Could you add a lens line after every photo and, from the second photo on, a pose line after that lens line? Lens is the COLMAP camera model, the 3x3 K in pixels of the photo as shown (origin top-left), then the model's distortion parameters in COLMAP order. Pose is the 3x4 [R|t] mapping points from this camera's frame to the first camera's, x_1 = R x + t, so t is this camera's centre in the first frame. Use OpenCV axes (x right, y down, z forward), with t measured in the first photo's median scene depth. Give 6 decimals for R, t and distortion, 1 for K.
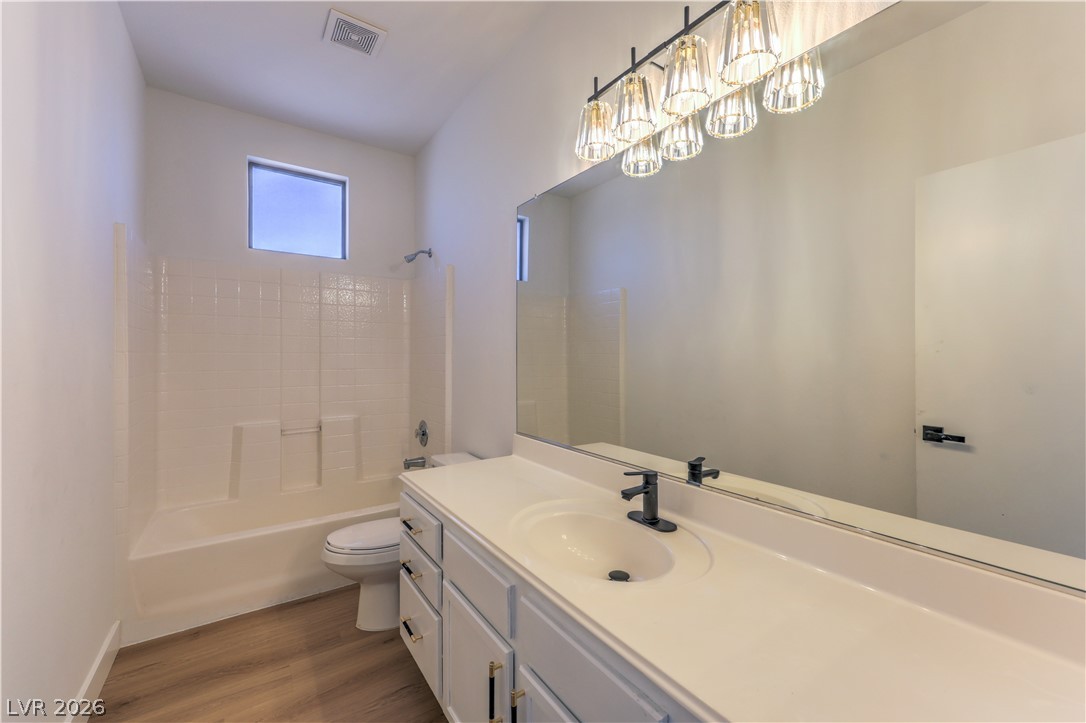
lens RADIAL K [[445.6, 0, 540.0], [0, 445.6, 357.8], [0, 0, 1]] dist [0.002767, 0.000555]
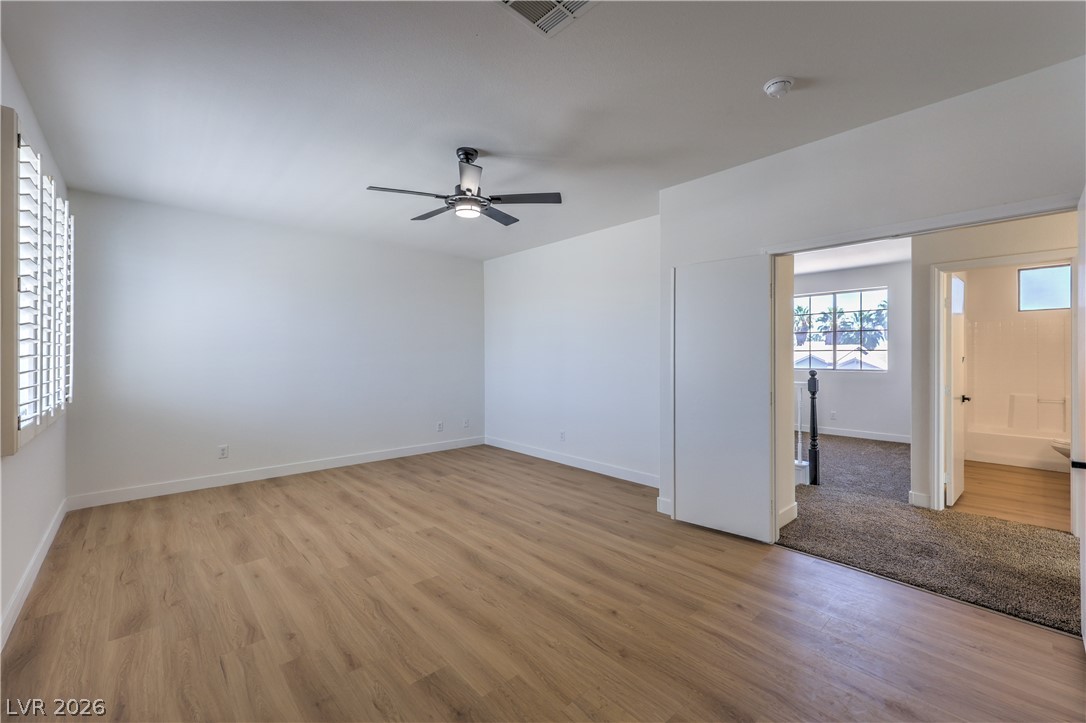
lens RADIAL K [[445.6, 0, 543.5], [0, 445.6, 353.9], [0, 0, 1]] dist [0.002767, 0.000555]
pose [[0.149890, -0.011627, -0.988634, 1.160806], [-0.004276, 0.999914, -0.012408, -0.013292], [0.988693, 0.006087, 0.149828, -1.619650]]
